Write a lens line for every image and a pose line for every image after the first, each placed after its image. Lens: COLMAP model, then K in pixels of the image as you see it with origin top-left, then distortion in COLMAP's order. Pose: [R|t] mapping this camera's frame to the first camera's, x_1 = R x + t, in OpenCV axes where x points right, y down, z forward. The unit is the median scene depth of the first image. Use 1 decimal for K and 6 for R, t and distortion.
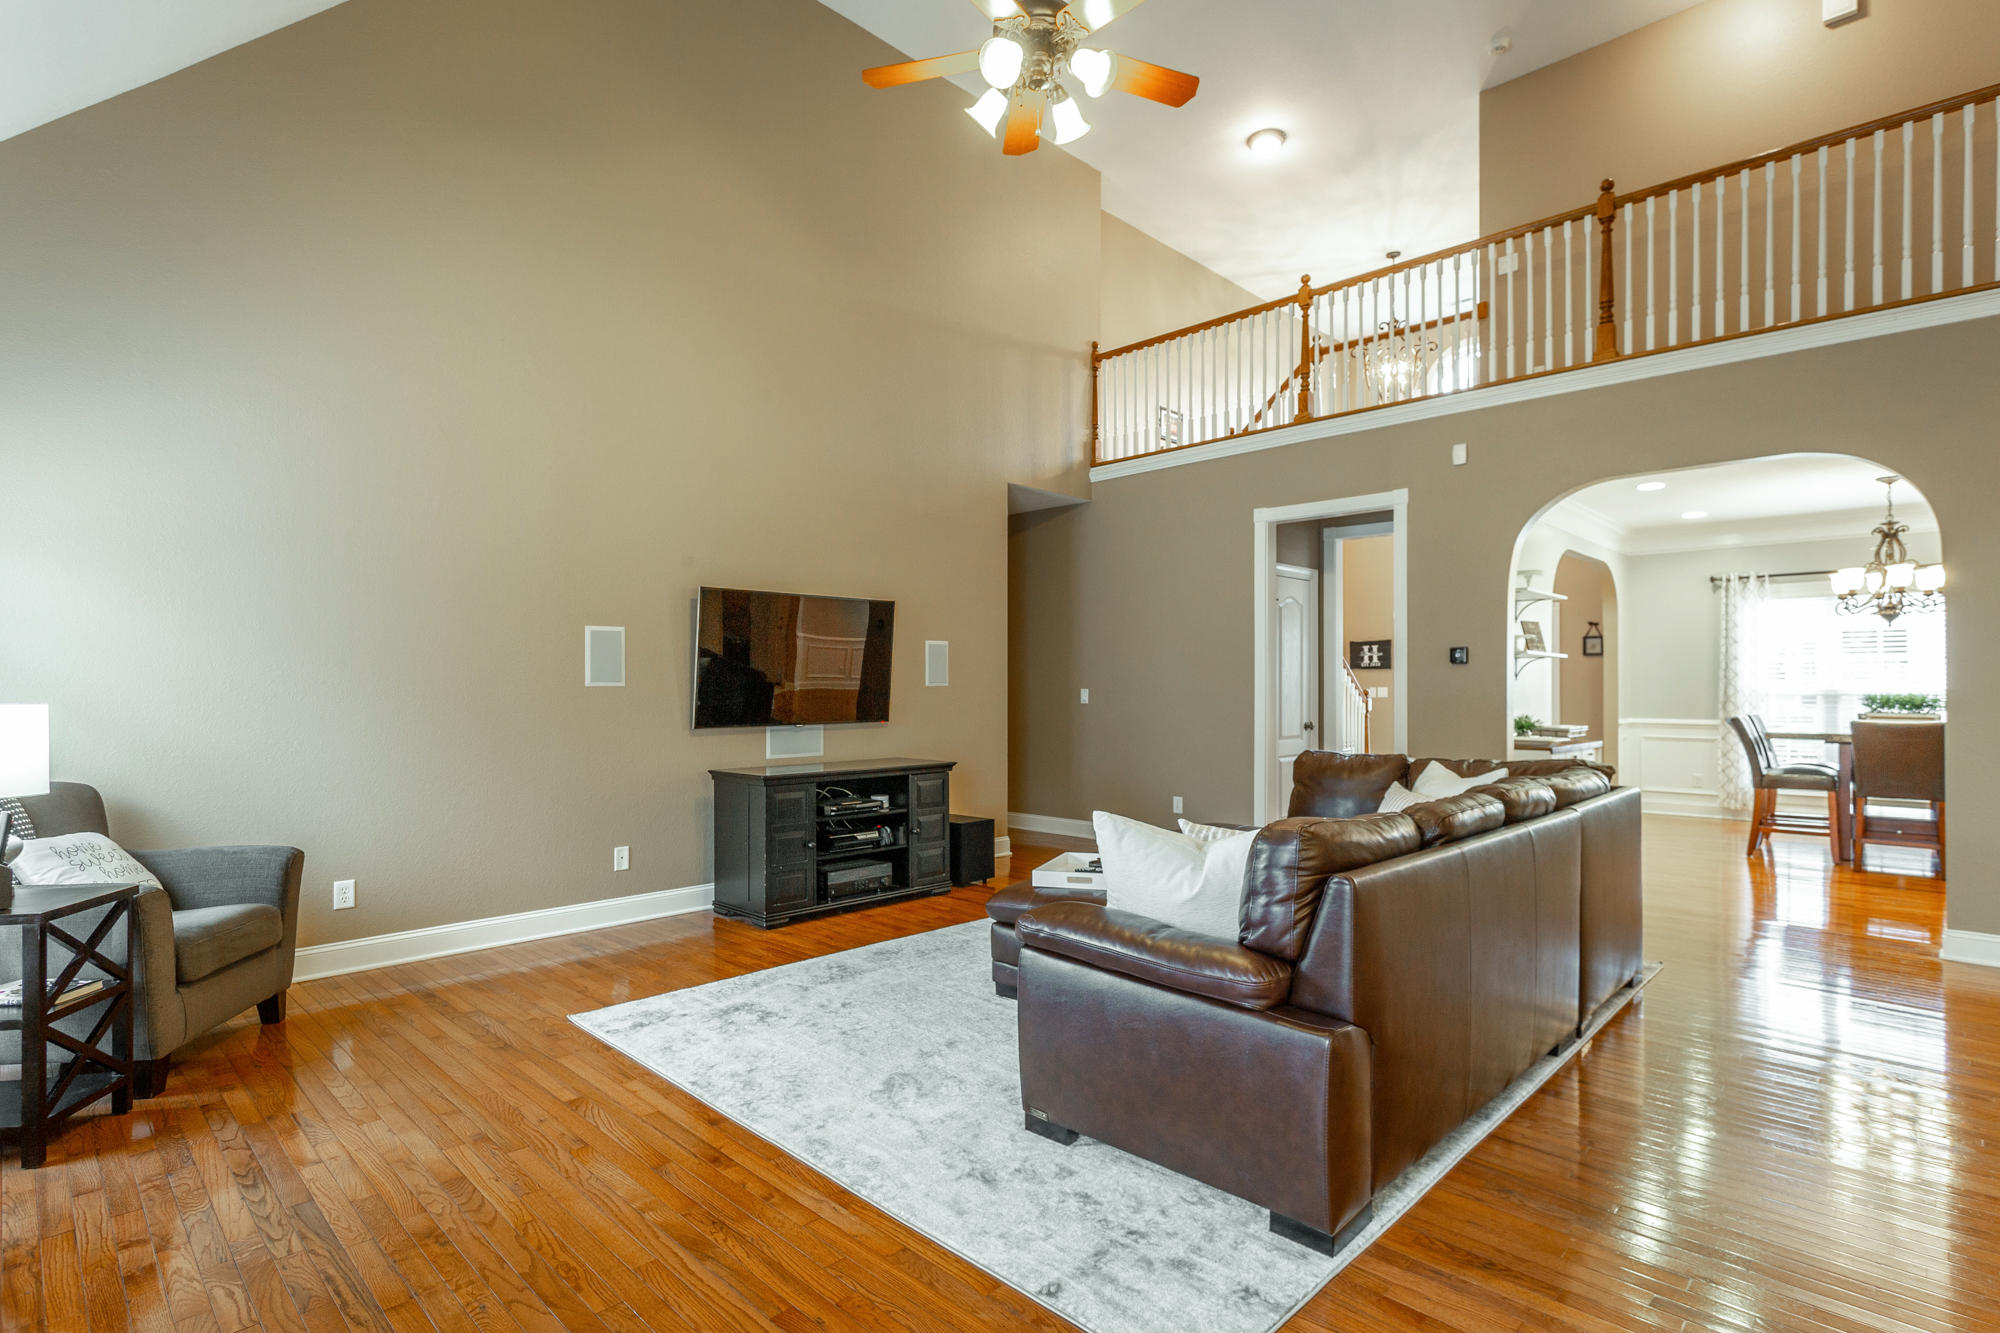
lens RADIAL K [[973.3, 0, 1016.4], [0, 973.3, 674.7], [0, 0, 1]] dist [0.019838, -0.000447]
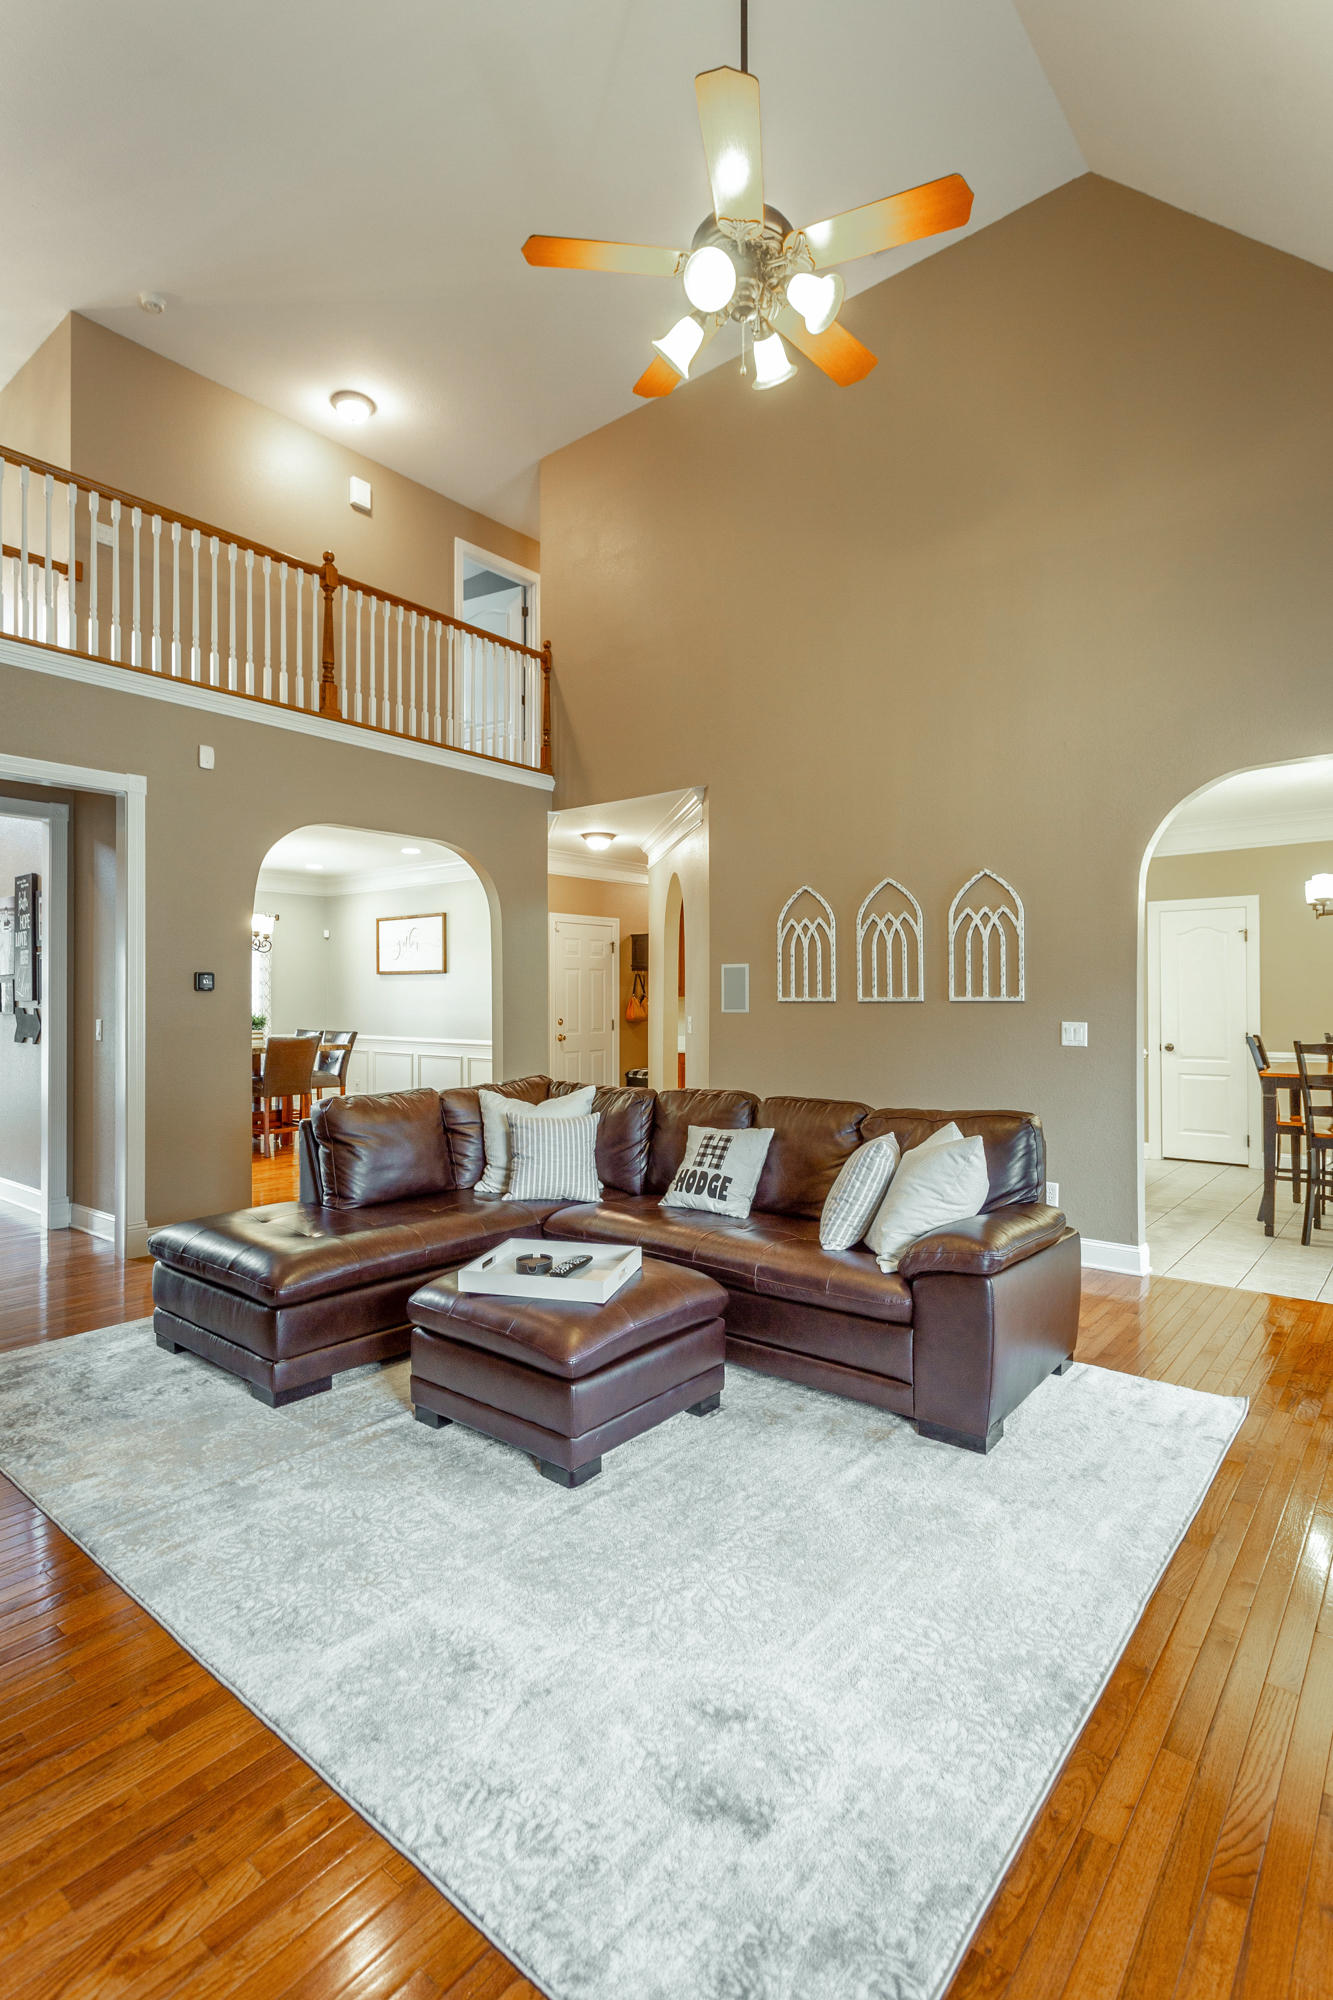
lens RADIAL K [[961.1, 0, 649.9], [0, 961.1, 992.6], [0, 0, 1]] dist [0.022281, 0.000935]
pose [[-0.066133, 0.004987, 0.997798, -0.505905], [-0.008389, 0.999949, -0.005554, -0.008938], [-0.997776, -0.008738, -0.066087, 0.722223]]
